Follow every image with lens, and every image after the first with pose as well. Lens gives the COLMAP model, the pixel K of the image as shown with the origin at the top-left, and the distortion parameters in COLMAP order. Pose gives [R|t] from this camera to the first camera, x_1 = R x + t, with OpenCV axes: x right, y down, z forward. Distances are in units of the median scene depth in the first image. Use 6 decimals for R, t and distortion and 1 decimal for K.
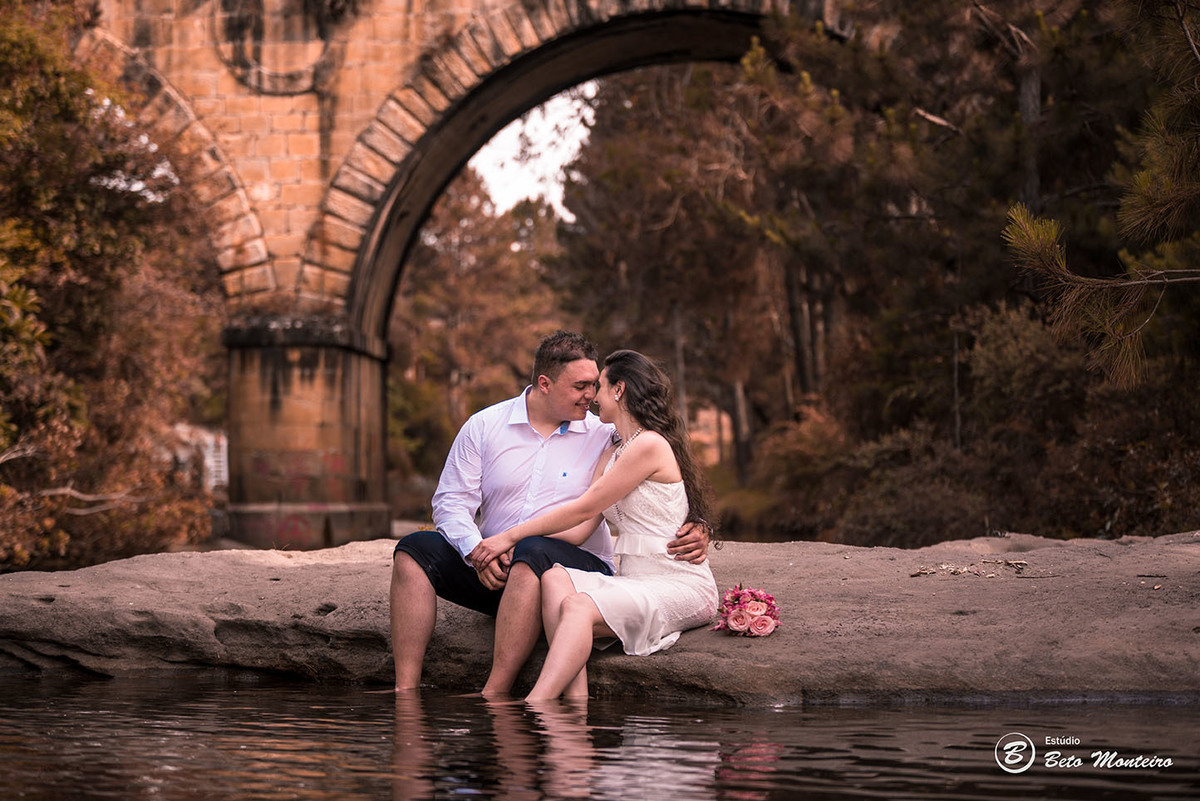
lens RADIAL K [[3228.6, 0, 600.0], [0, 3228.6, 400.5], [0, 0, 1]] dist [0.310929, -0.477207]
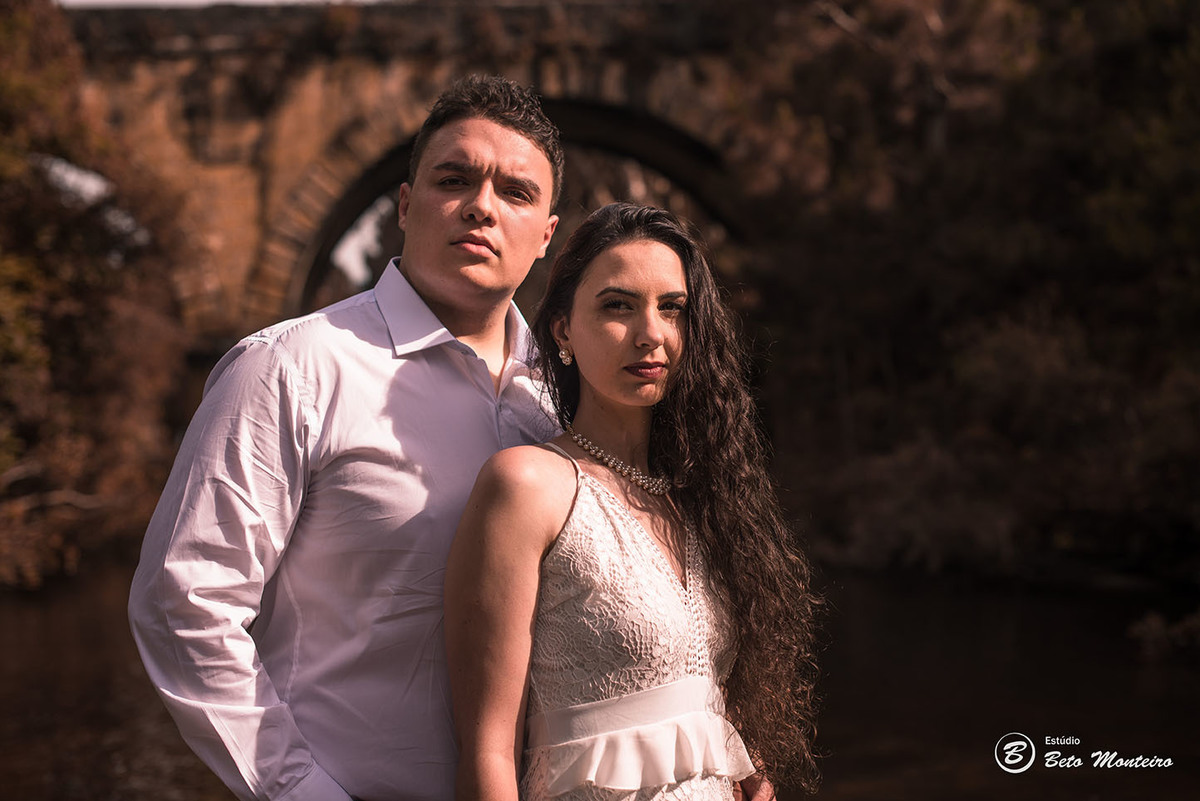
lens RADIAL K [[1832.1, 0, 600.0], [0, 1832.1, 400.5], [0, 0, 1]] dist [-0.023504, 0.117718]
pose [[0.990861, -0.015555, 0.133987, -0.051288], [0.014085, 0.999830, 0.011908, -0.008071], [-0.134150, -0.009912, 0.990912, 0.271187]]
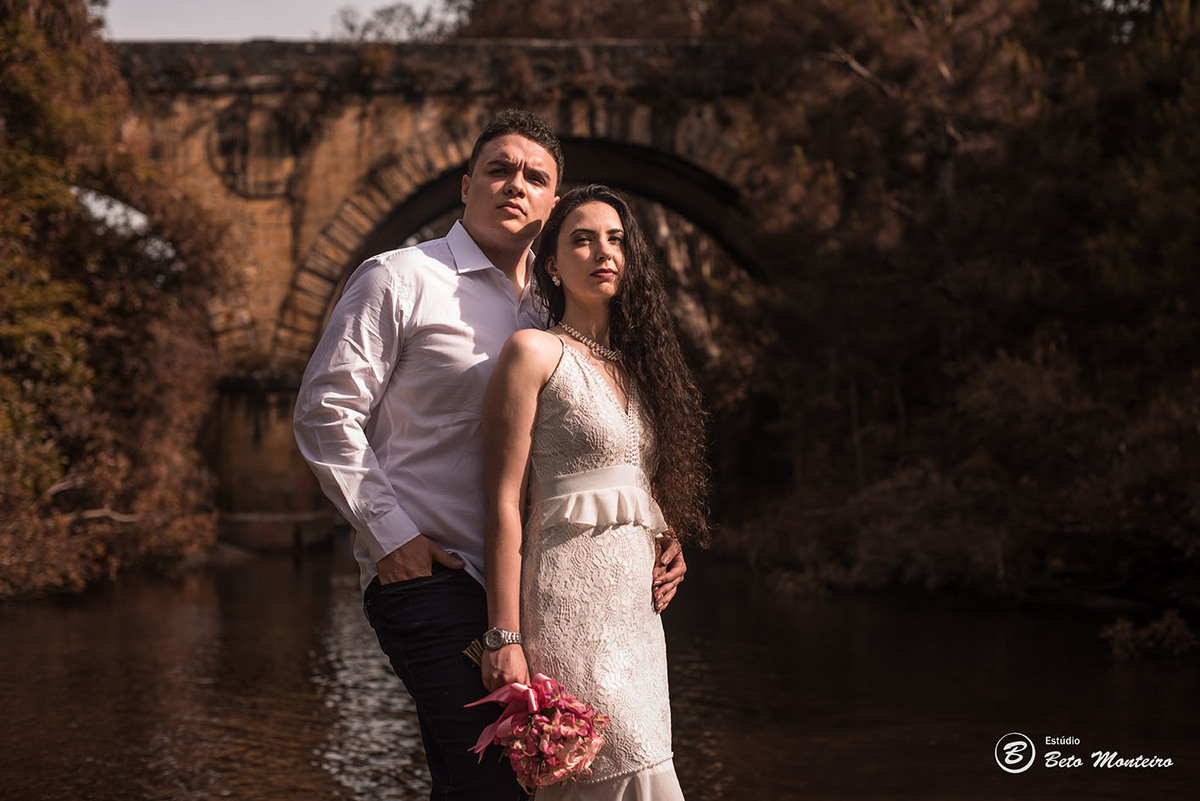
lens RADIAL K [[1868.7, 0, 600.0], [0, 1868.7, 400.5], [0, 0, 1]] dist [-0.001356, -0.063095]
pose [[0.992806, 0.005919, 0.119590, -0.053186], [-0.004215, 0.999886, -0.014498, -0.002846], [-0.119662, 0.013890, 0.992718, 0.243480]]
